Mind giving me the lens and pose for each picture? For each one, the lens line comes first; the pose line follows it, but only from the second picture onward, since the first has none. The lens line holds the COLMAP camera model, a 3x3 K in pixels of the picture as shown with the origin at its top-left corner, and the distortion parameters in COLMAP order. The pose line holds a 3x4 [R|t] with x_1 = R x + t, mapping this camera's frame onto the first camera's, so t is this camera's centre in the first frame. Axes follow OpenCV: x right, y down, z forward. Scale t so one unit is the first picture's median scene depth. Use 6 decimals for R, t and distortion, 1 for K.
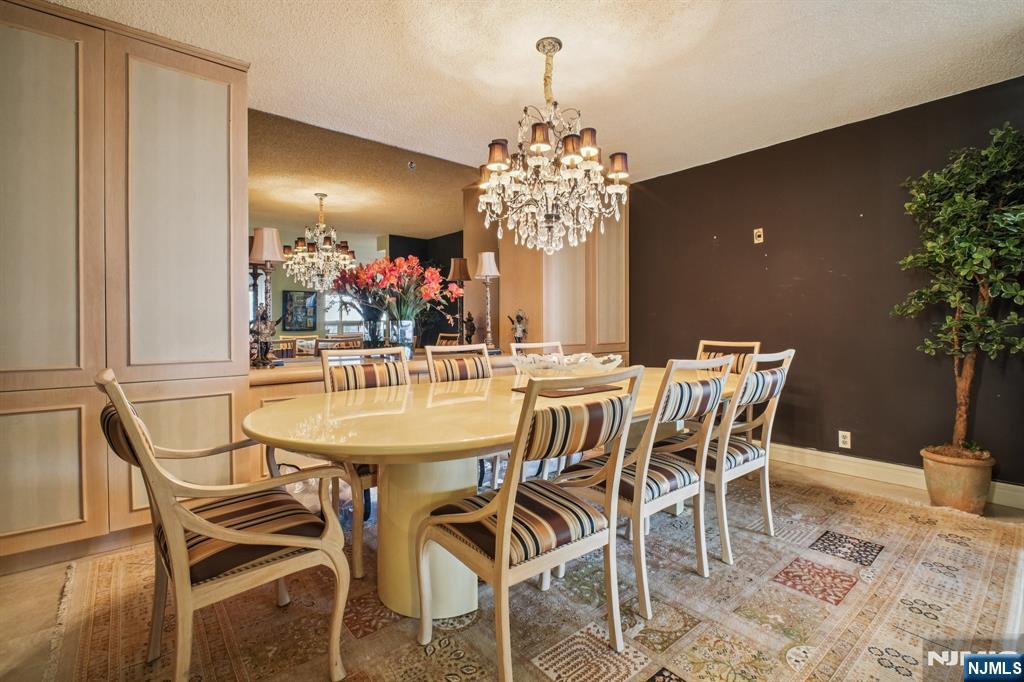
lens RADIAL K [[466.3, 0, 514.1], [0, 466.3, 330.4], [0, 0, 1]] dist [0.000351, -0.007358]
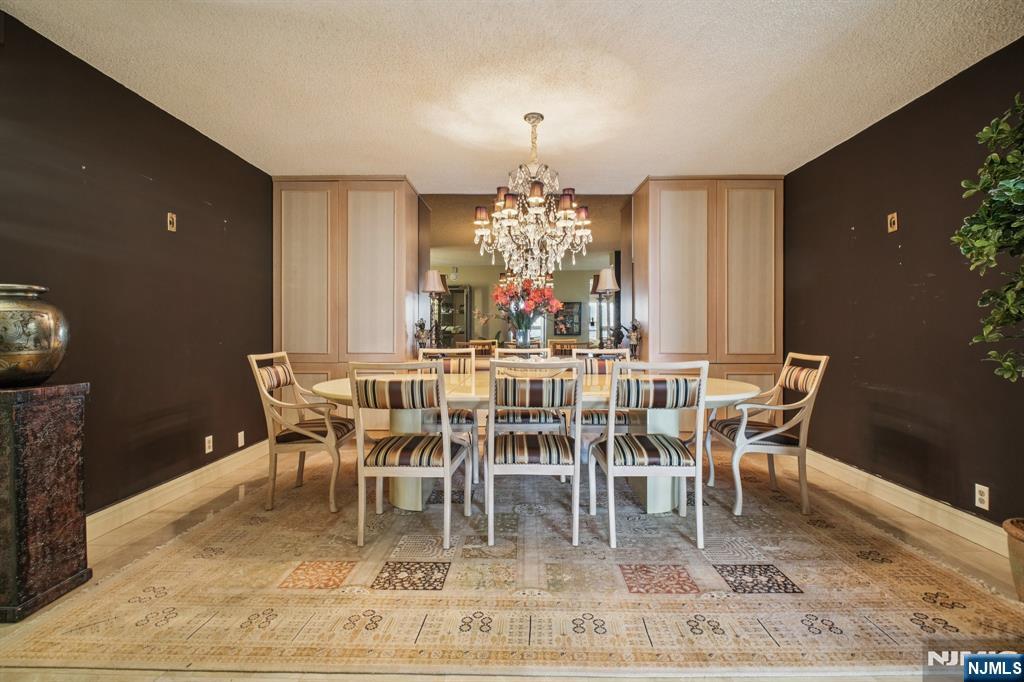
lens RADIAL K [[466.3, 0, 514.1], [0, 466.3, 330.4], [0, 0, 1]] dist [0.000351, -0.007358]
pose [[0.761542, 0.005536, -0.648092, 0.855564], [-0.010126, 0.999943, -0.003356, -0.017575], [0.648036, 0.009118, 0.761555, -0.020502]]
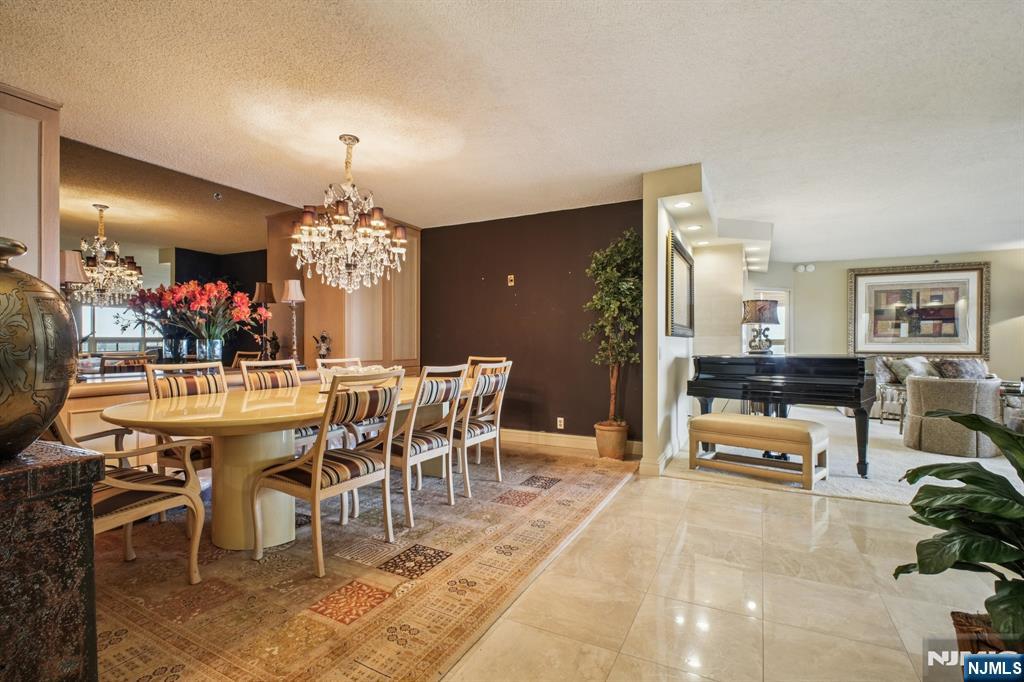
lens RADIAL K [[468.1, 0, 511.2], [0, 468.1, 349.7], [0, 0, 1]] dist [0.000095, -0.007603]
pose [[0.921432, 0.002580, 0.388531, -0.017773], [-0.003298, 0.999994, 0.001180, 0.000333], [-0.388526, -0.002368, 0.921435, -0.427261]]
